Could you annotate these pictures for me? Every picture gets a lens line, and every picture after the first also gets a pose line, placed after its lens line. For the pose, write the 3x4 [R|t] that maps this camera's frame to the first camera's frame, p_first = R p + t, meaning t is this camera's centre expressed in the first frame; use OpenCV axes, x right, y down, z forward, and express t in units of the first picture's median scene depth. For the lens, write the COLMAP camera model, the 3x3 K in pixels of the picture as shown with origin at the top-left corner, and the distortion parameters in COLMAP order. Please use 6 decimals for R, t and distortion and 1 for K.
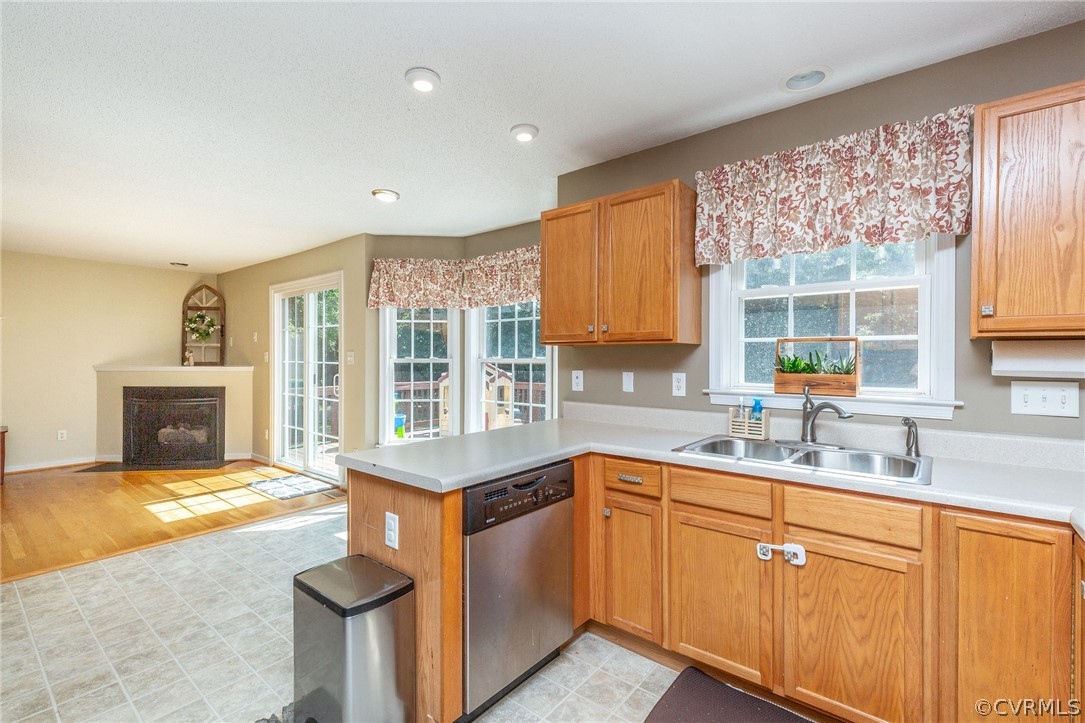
lens RADIAL K [[496.8, 0, 553.8], [0, 496.8, 361.3], [0, 0, 1]] dist [0.010405, -0.002503]
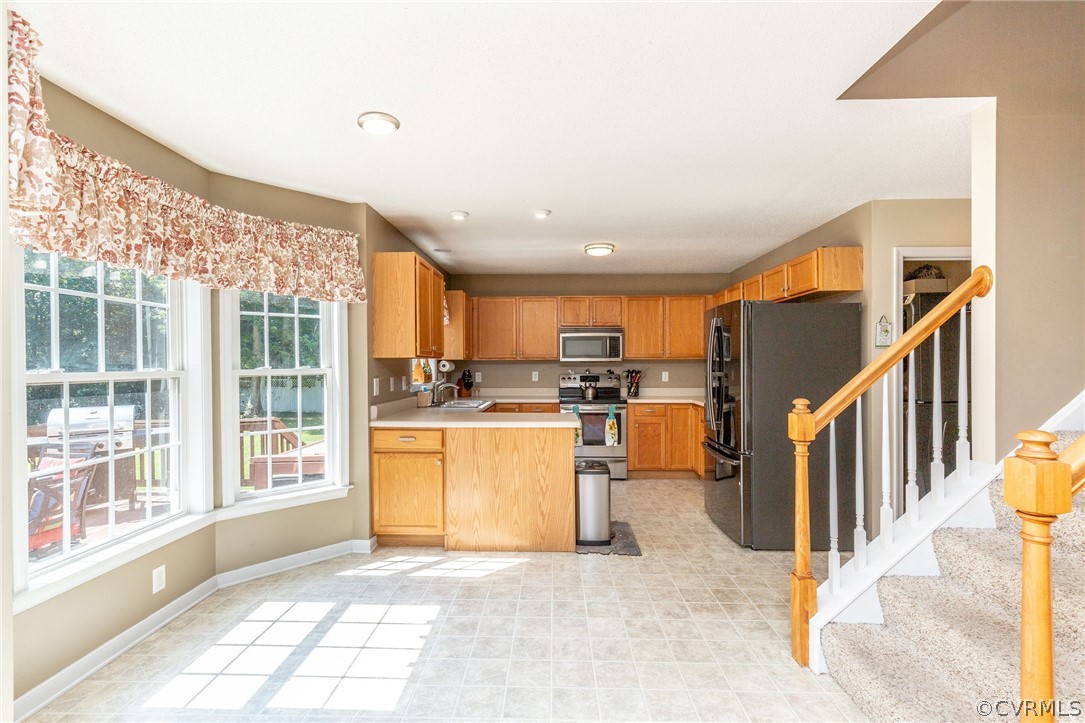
lens RADIAL K [[496.8, 0, 544.8], [0, 496.8, 364.7], [0, 0, 1]] dist [0.010405, -0.002503]
pose [[-0.613475, -0.000482, 0.789714, -1.593700], [0.005549, 0.999972, 0.004921, -0.019655], [-0.789694, 0.007401, -0.613456, 1.991870]]
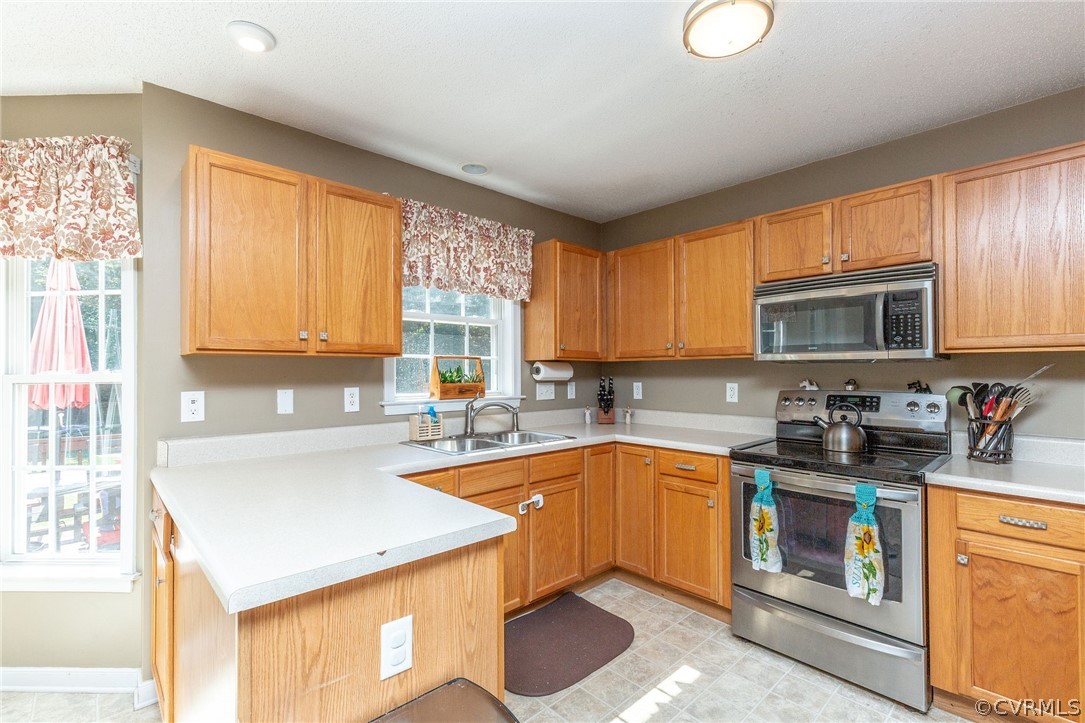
lens RADIAL K [[496.8, 0, 543.5], [0, 496.8, 362.9], [0, 0, 1]] dist [0.010405, -0.002503]
pose [[0.123180, 0.012974, 0.992300, -0.737246], [0.009424, 0.999854, -0.014243, -0.007117], [-0.992340, 0.011106, 0.123040, 0.579253]]
